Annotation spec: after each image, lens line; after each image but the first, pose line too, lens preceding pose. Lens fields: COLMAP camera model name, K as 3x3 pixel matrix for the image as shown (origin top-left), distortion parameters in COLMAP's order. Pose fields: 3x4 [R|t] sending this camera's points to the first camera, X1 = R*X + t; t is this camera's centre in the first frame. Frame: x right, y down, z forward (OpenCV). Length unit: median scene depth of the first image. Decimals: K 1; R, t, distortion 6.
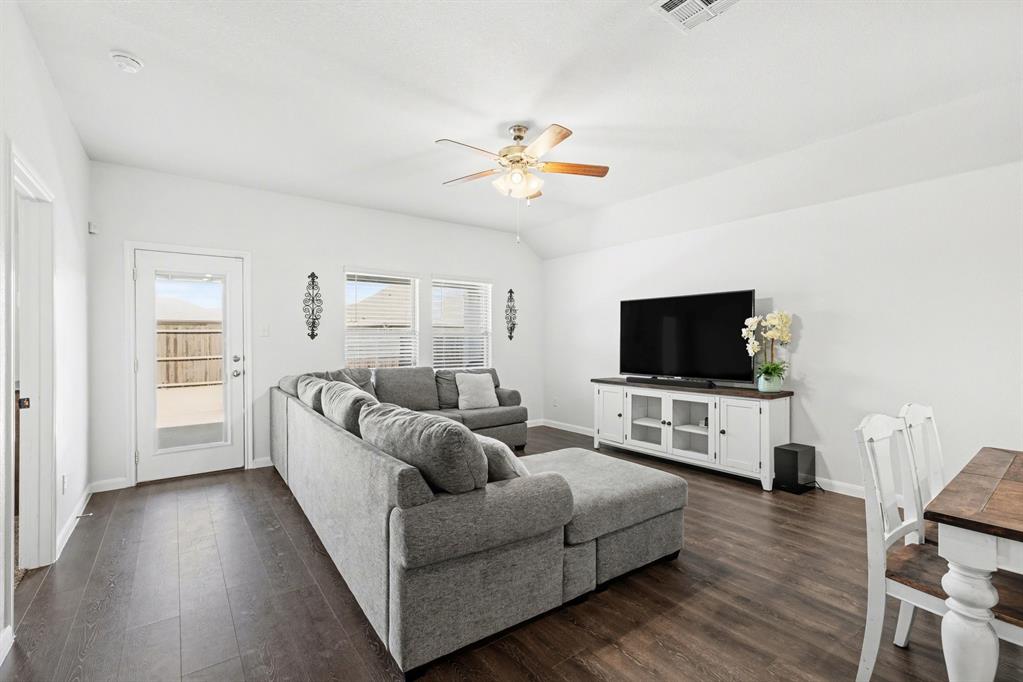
lens RADIAL K [[449.2, 0, 511.5], [0, 449.2, 341.0], [0, 0, 1]] dist [-0.004530, 0.003518]
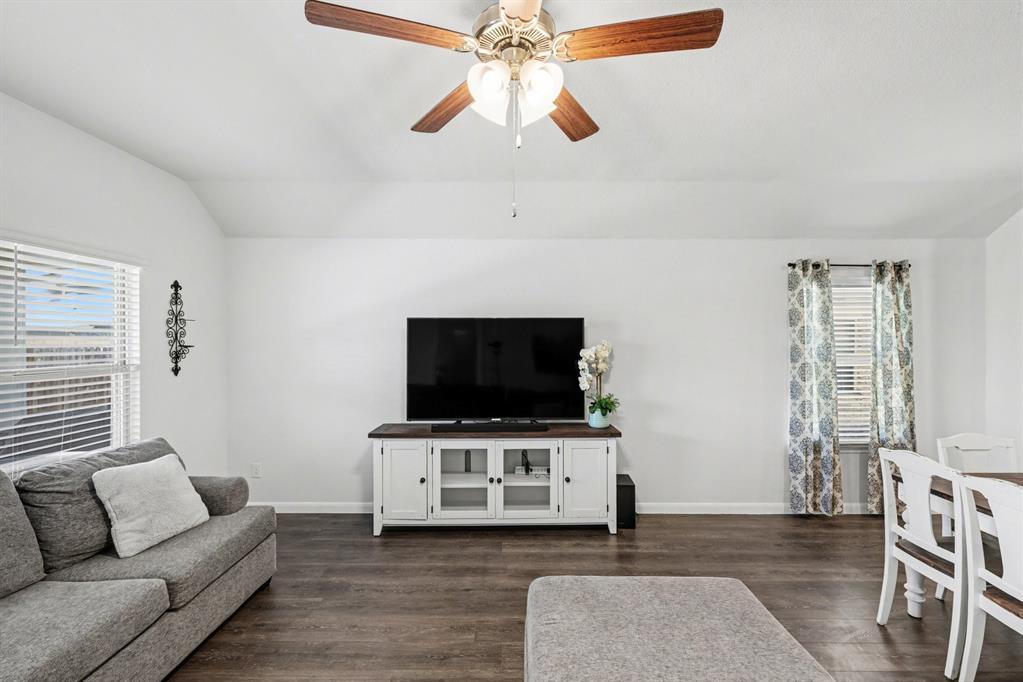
lens RADIAL K [[449.2, 0, 511.5], [0, 449.2, 341.0], [0, 0, 1]] dist [-0.004530, 0.003518]
pose [[0.601337, 0.000744, 0.798995, -0.264033], [0.000703, 0.999999, -0.001461, -0.059376], [-0.798995, 0.001440, 0.601336, 0.504243]]
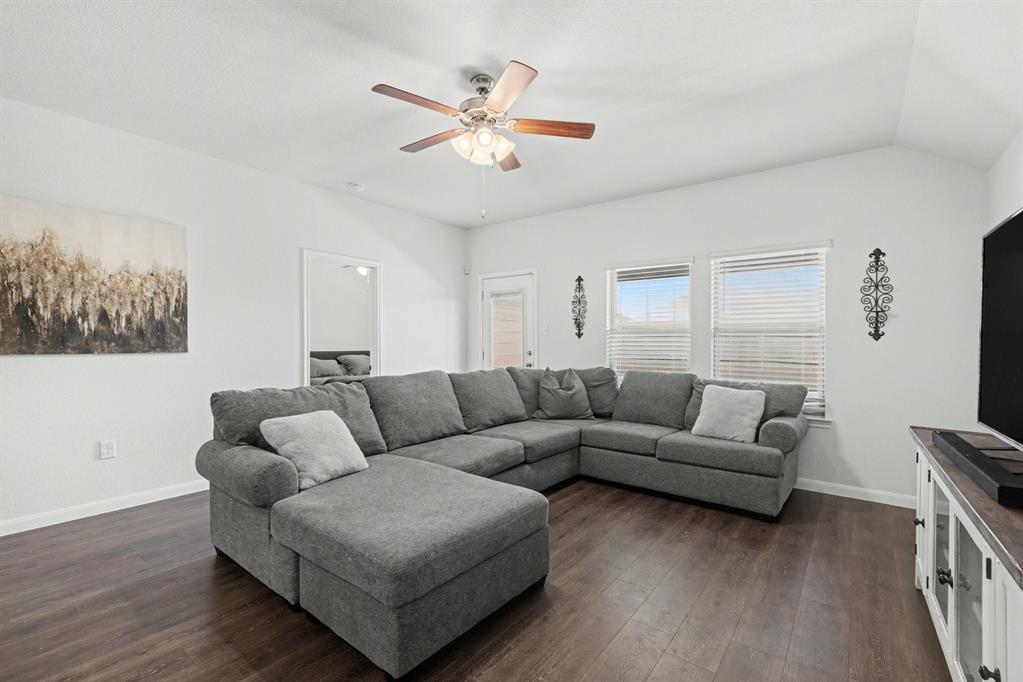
lens RADIAL K [[449.2, 0, 511.5], [0, 449.2, 341.0], [0, 0, 1]] dist [-0.004530, 0.003518]
pose [[0.279488, 0.003517, -0.960143, 0.571736], [-0.006811, 0.999975, 0.001681, 0.002420], [0.960125, 0.006070, 0.279505, 0.574407]]
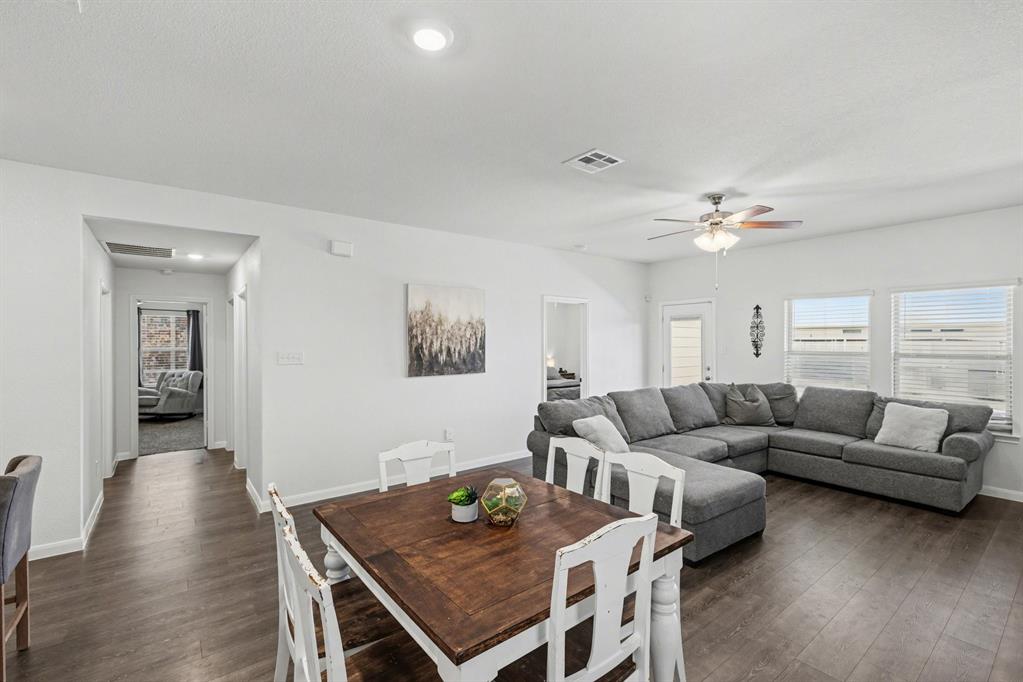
lens RADIAL K [[449.2, 0, 511.5], [0, 449.2, 341.0], [0, 0, 1]] dist [-0.004530, 0.003518]
pose [[0.023188, 0.007932, -0.999700, 0.855882], [0.003688, 0.999961, 0.008019, -0.066147], [0.999724, -0.003873, 0.023157, 0.288931]]
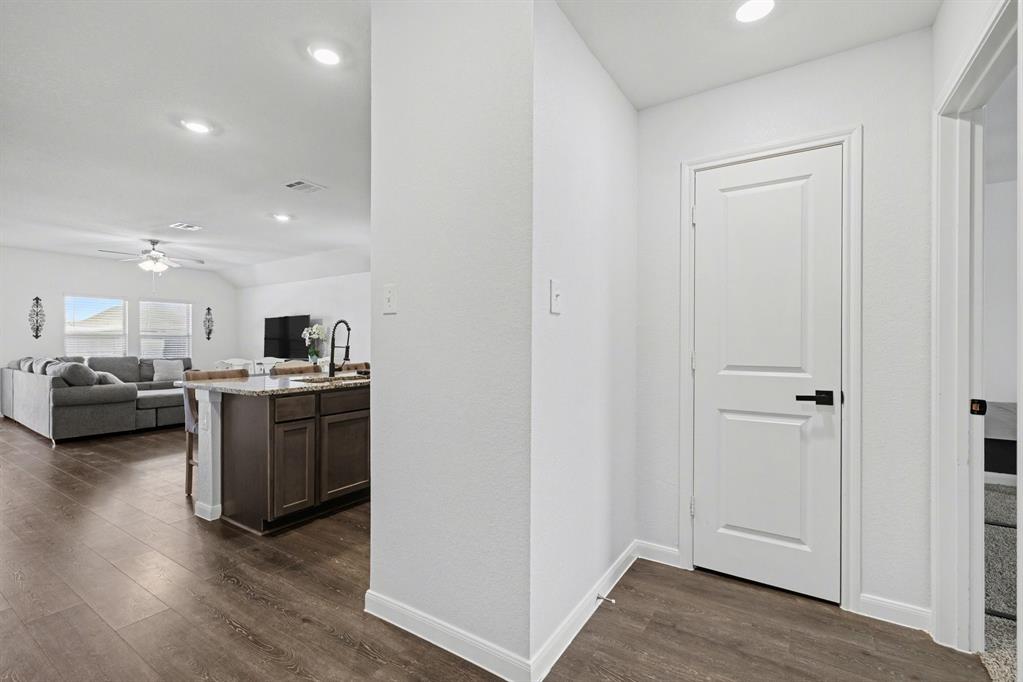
lens RADIAL K [[449.2, 0, 511.5], [0, 449.2, 341.0], [0, 0, 1]] dist [-0.004530, 0.003518]
pose [[0.939041, 0.000583, 0.343804, 0.629065], [0.002795, 0.999953, -0.009330, 0.025518], [-0.343793, 0.009722, 0.938995, -1.144296]]
